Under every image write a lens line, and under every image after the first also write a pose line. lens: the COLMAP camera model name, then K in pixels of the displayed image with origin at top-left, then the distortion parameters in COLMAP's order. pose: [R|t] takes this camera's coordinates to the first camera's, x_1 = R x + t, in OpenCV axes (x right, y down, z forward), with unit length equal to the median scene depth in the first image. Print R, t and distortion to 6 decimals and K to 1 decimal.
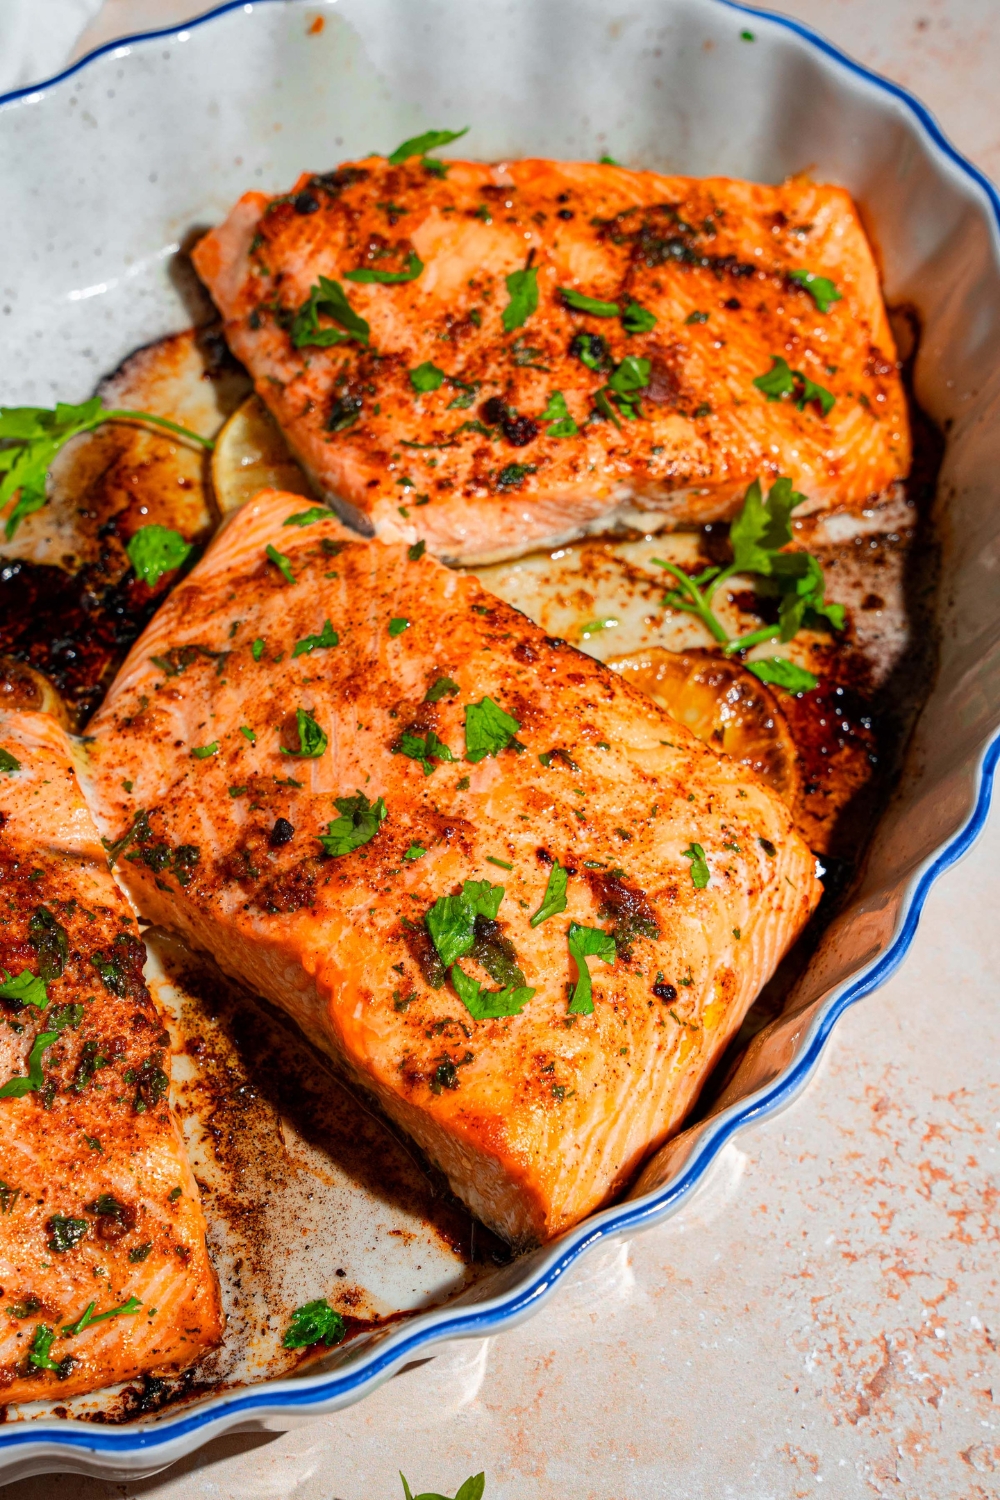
lens RADIAL K [[2930.0, 0, 488.9], [0, 2930.0, 756.6], [0, 0, 1]] dist [0.188133, 0.000000]
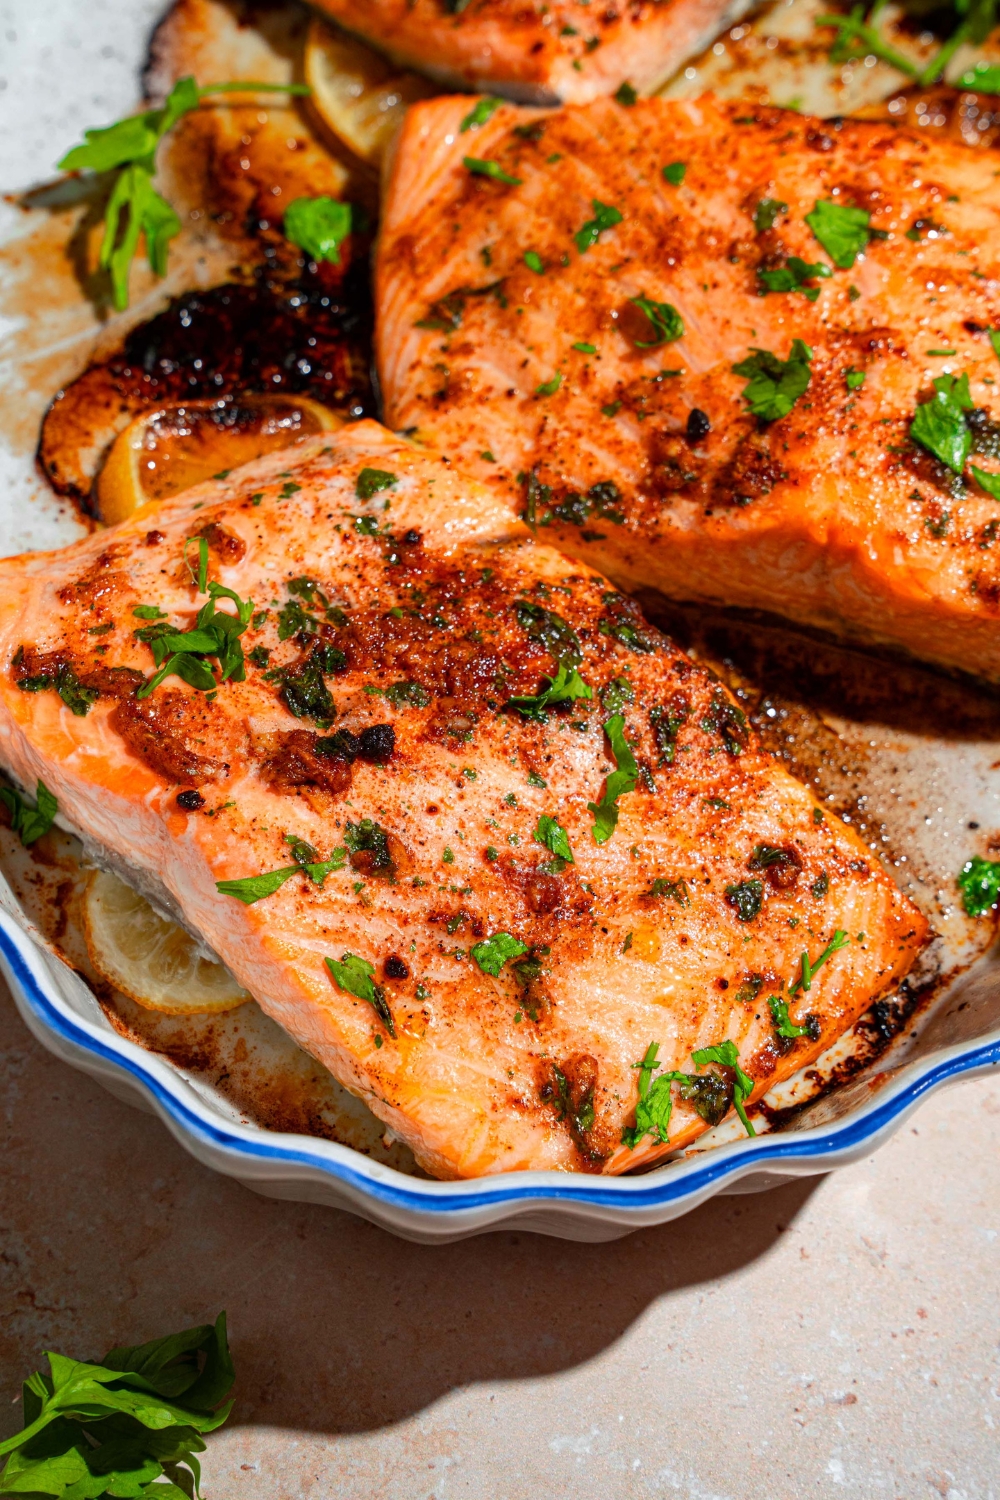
lens RADIAL K [[2922.4, 0, 494.8], [0, 2922.4, 762.8], [0, 0, 1]] dist [0.161331, 0.000000]
pose [[0.882644, -0.420880, 0.209281, -0.348723], [0.395390, 0.905576, 0.153623, -0.041768], [-0.254177, -0.052846, 0.965713, 0.139495]]
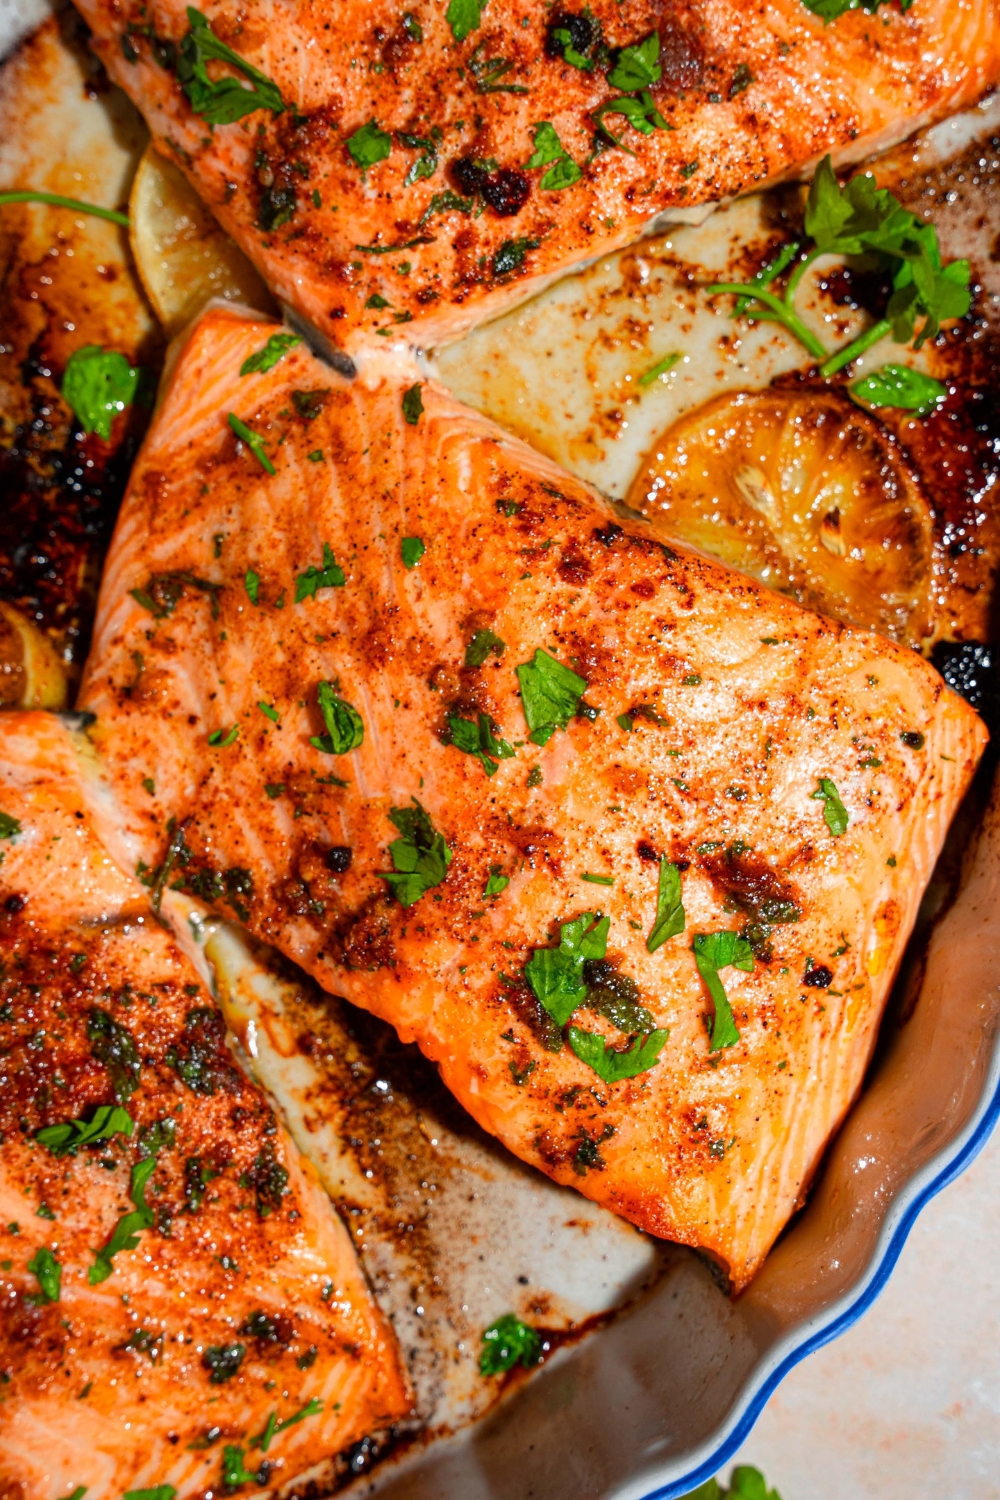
lens RADIAL K [[2922.4, 0, 487.3], [0, 2922.4, 778.4], [0, 0, 1]] dist [0.161331, 0.000000]
pose [[0.972405, -0.177182, -0.151774, 0.100953], [0.231760, 0.808245, 0.541319, -0.429176], [0.026759, -0.561557, 0.827005, 0.309337]]
